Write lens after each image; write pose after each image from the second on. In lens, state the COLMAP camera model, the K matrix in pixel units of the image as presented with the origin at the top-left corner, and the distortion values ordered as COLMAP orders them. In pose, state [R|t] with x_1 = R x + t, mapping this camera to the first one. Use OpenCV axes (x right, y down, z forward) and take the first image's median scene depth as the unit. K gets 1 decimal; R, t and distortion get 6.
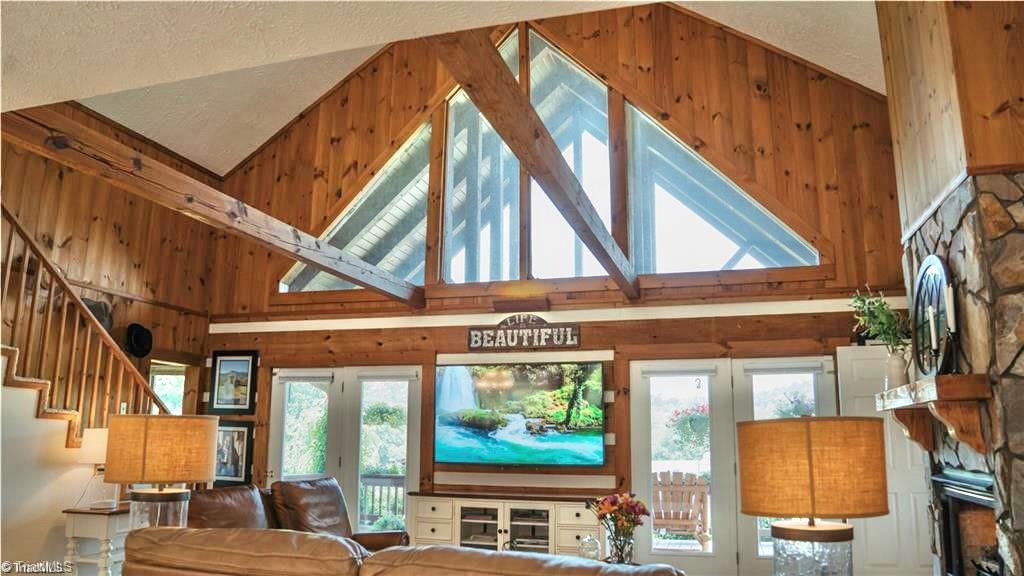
lens RADIAL K [[725.3, 0, 510.7], [0, 725.3, 296.1], [0, 0, 1]] dist [-0.102739, 0.032433]
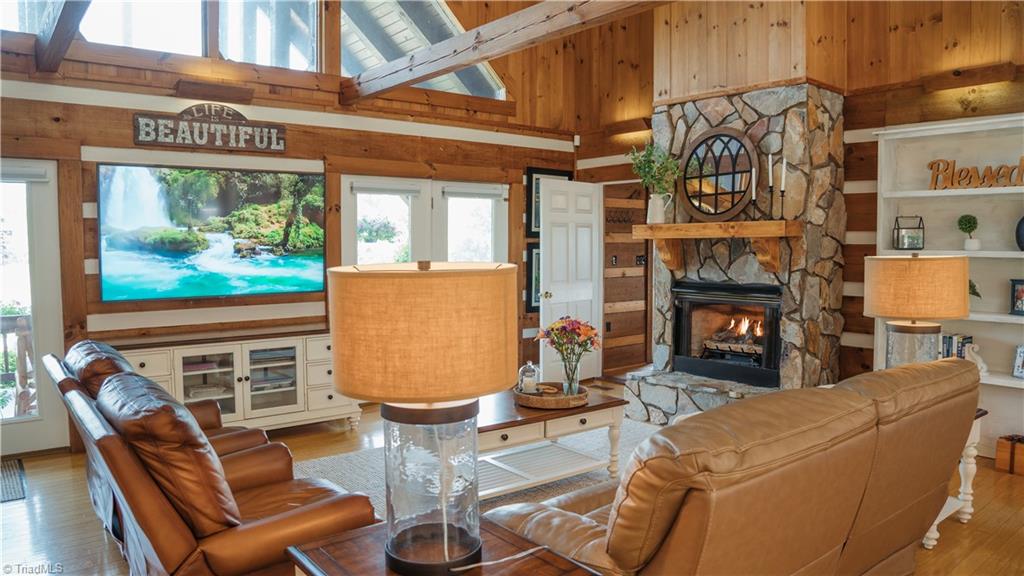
lens RADIAL K [[725.3, 0, 514.9], [0, 725.3, 284.1], [0, 0, 1]] dist [-0.102739, 0.032433]
pose [[0.555737, -0.060860, 0.829128, -0.455076], [-0.150524, 0.973468, 0.172346, 0.034793], [-0.817618, -0.220582, 0.531831, 0.311030]]
